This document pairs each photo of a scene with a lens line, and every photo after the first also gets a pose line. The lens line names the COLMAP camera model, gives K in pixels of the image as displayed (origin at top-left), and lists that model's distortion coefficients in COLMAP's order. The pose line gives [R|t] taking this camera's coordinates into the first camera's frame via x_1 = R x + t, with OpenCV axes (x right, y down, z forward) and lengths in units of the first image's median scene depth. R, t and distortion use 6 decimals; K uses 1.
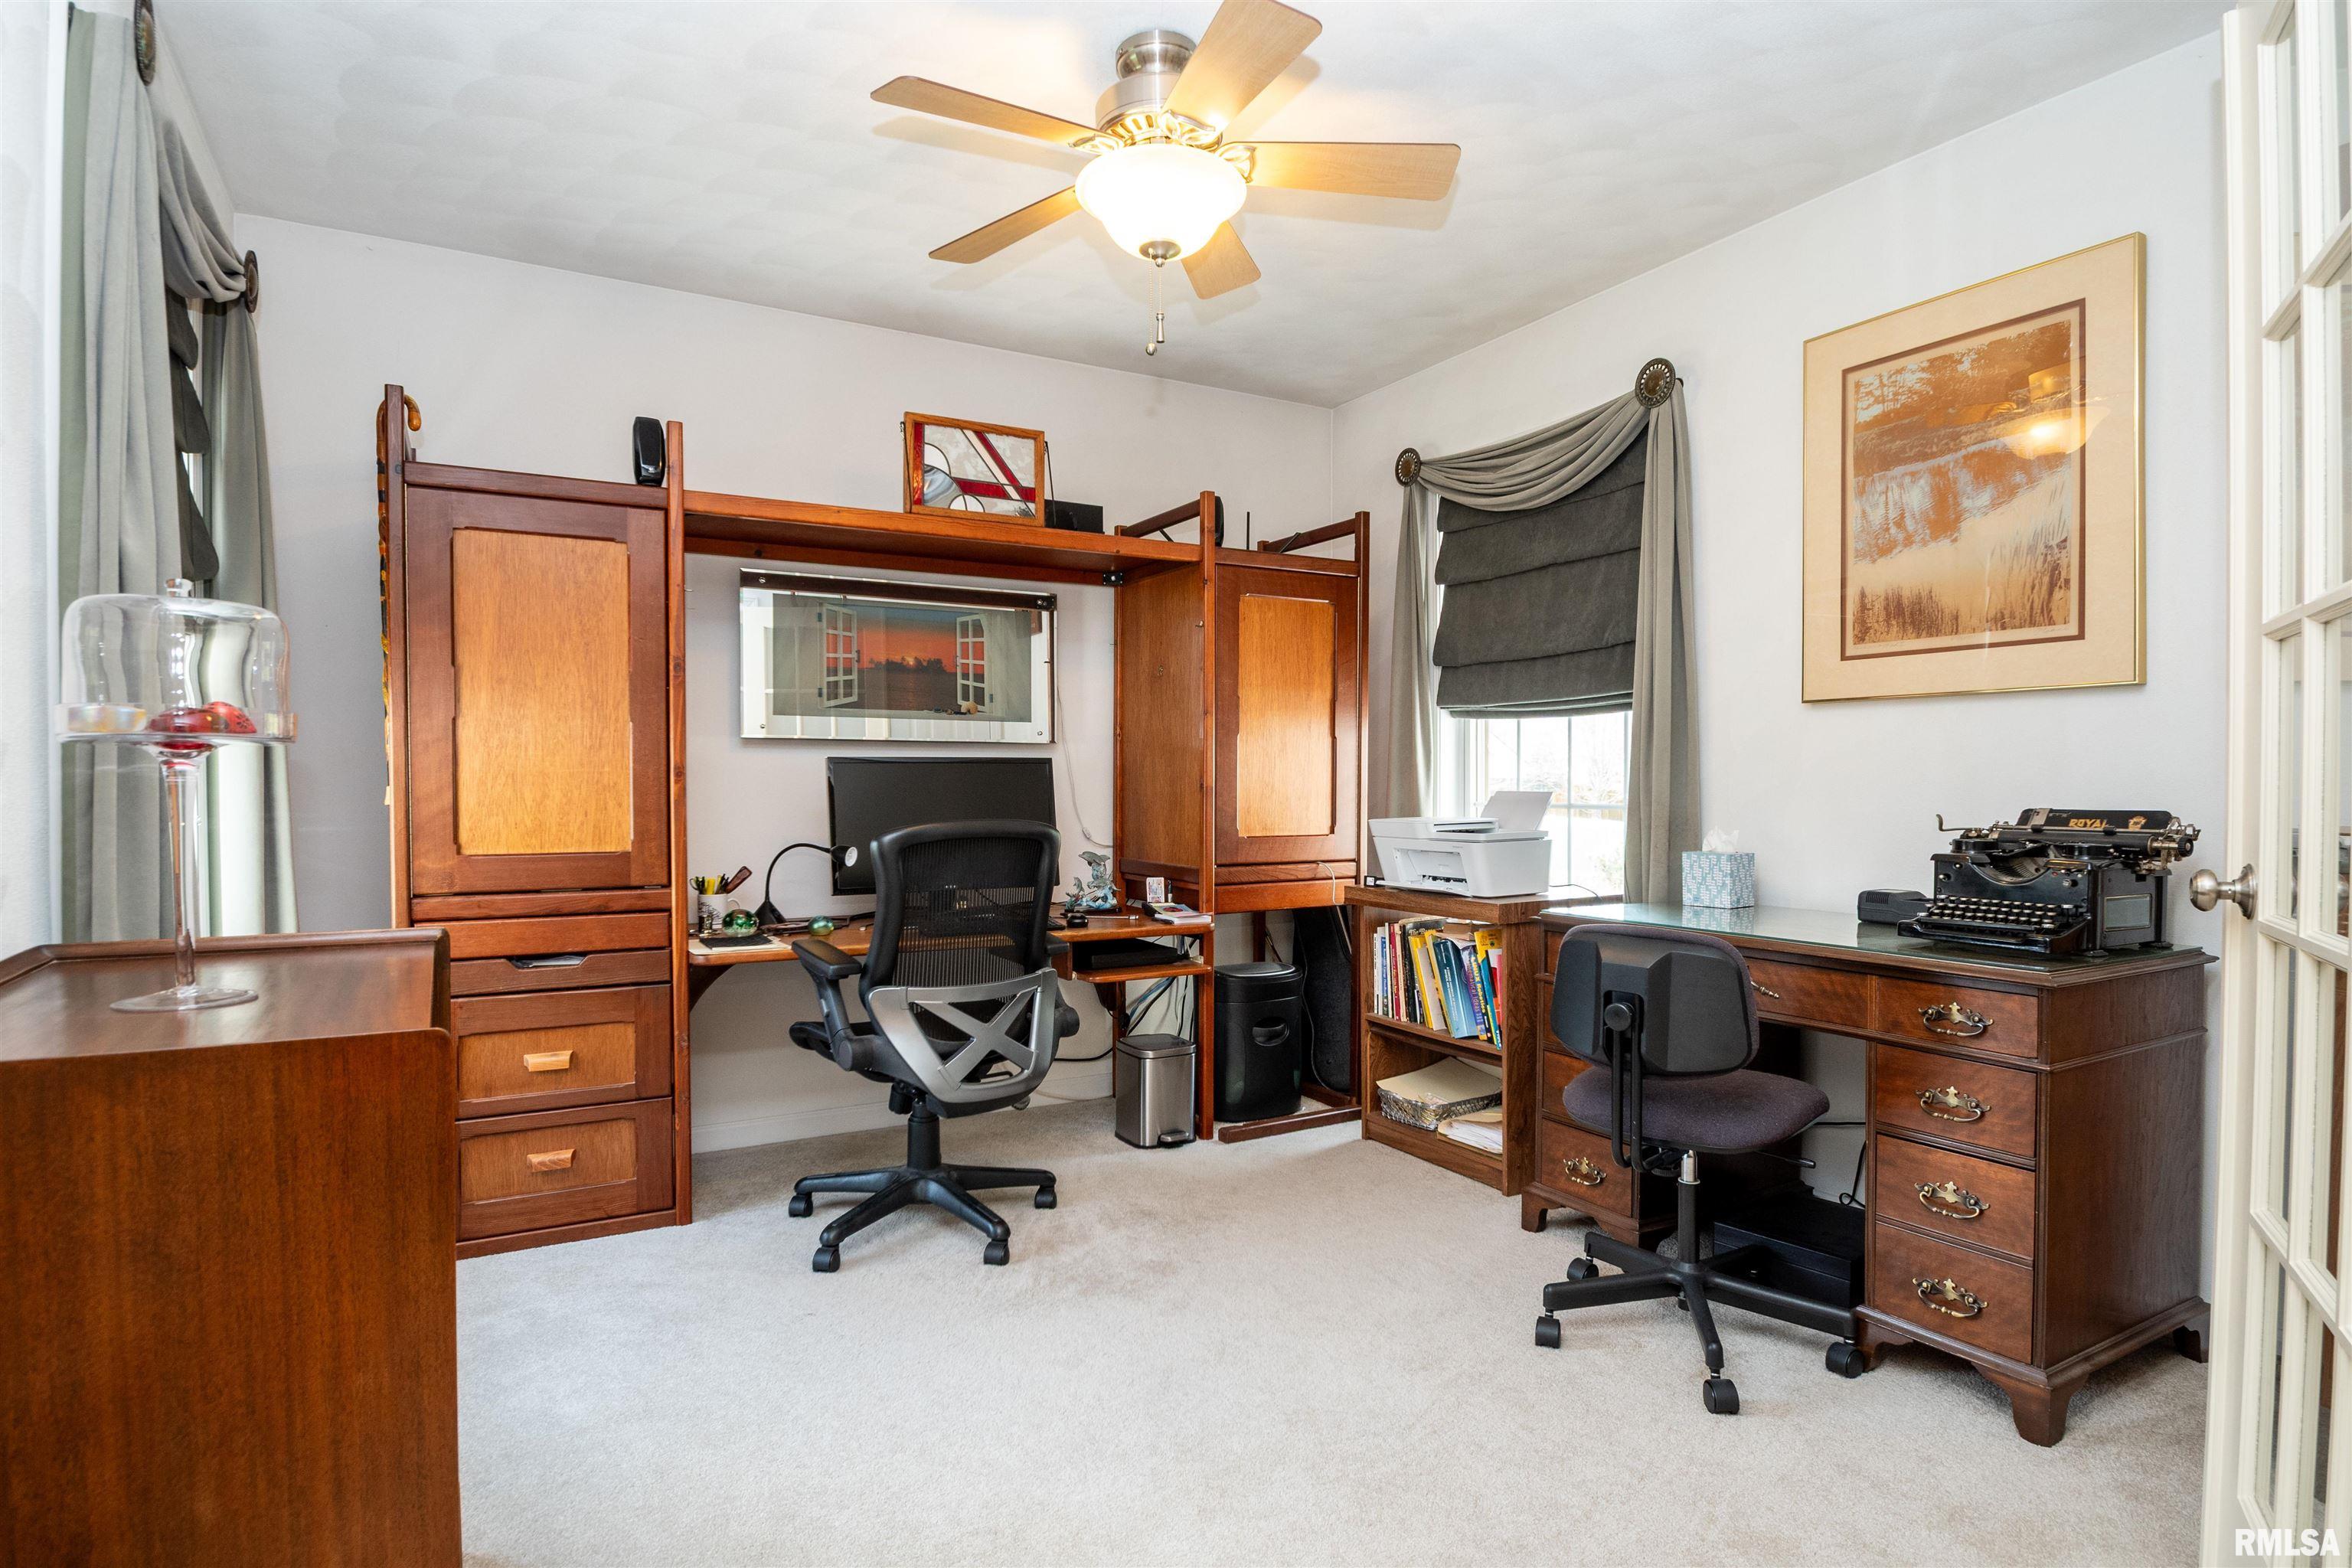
lens RADIAL K [[1234.2, 0, 1176.0], [0, 1234.2, 784.0], [0, 0, 1]] dist [-0.000425, 0.000008]
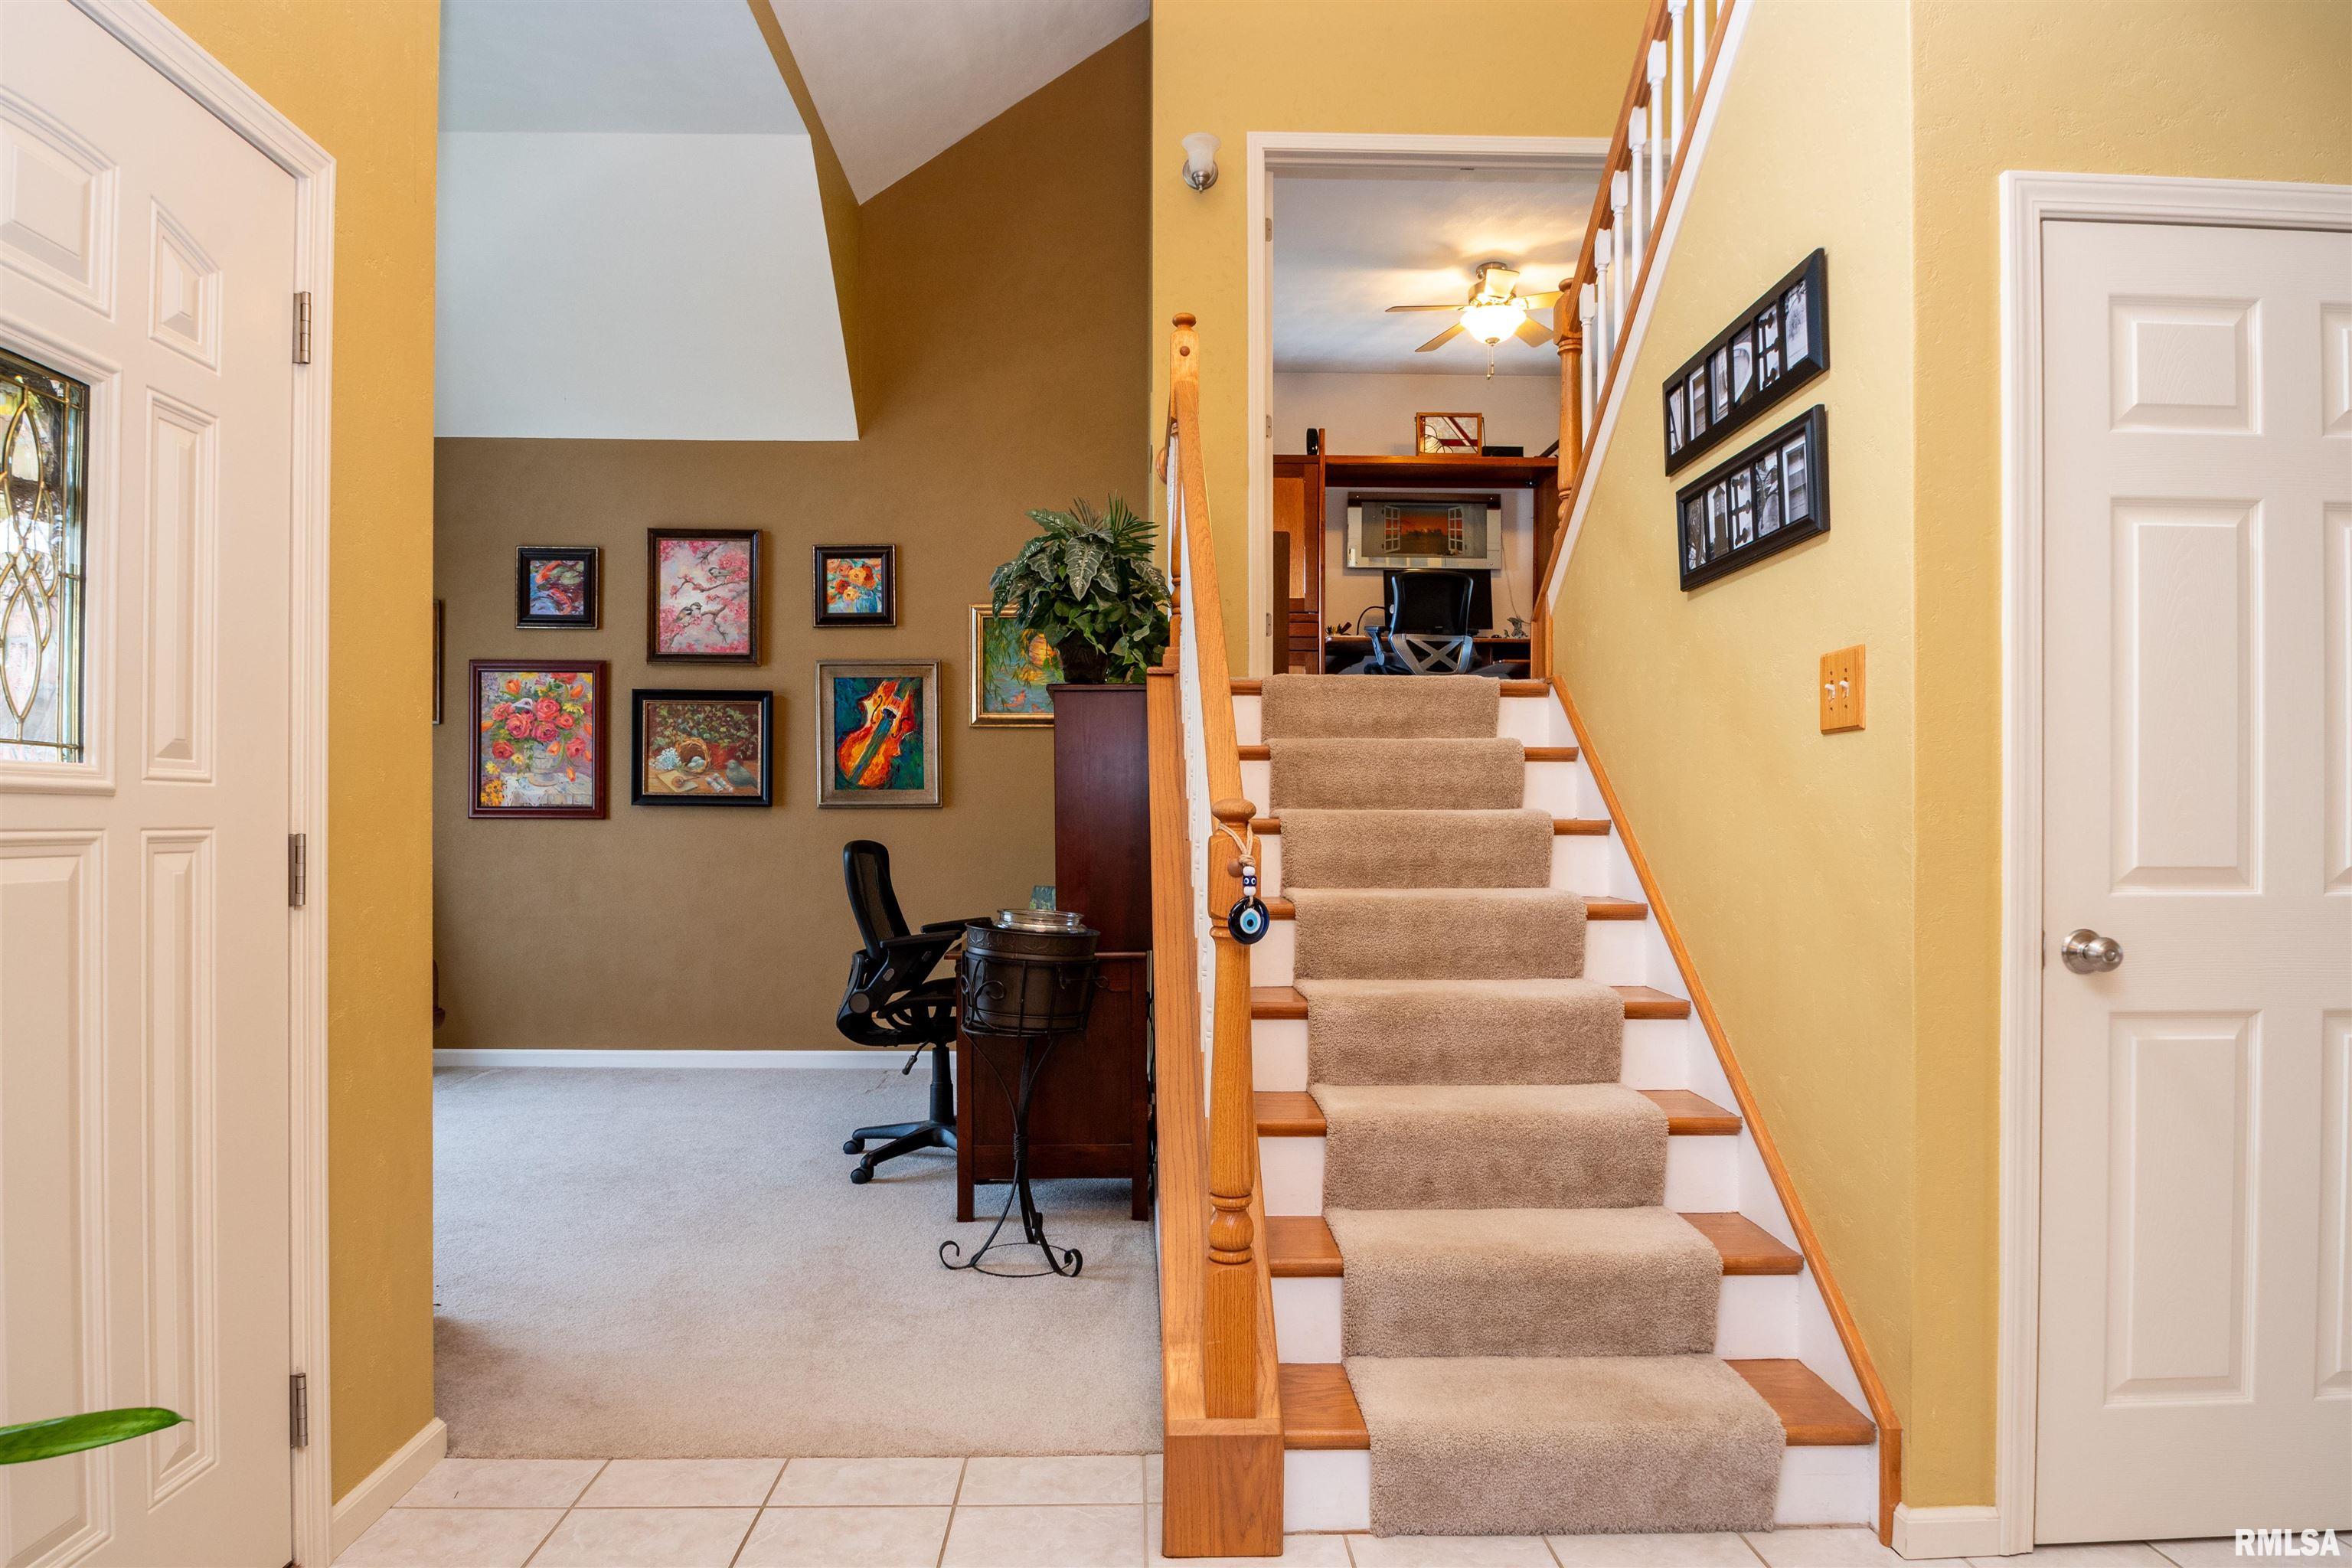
lens RADIAL K [[1303.0, 0, 1168.0], [0, 1303.0, 791.8], [0, 0, 1]] dist [-0.006727, -0.000498]
pose [[0.882046, 0.003622, -0.471150, 0.492859], [-0.011297, 0.999846, -0.013463, 0.421461], [0.471028, 0.017197, 0.881950, -1.279396]]
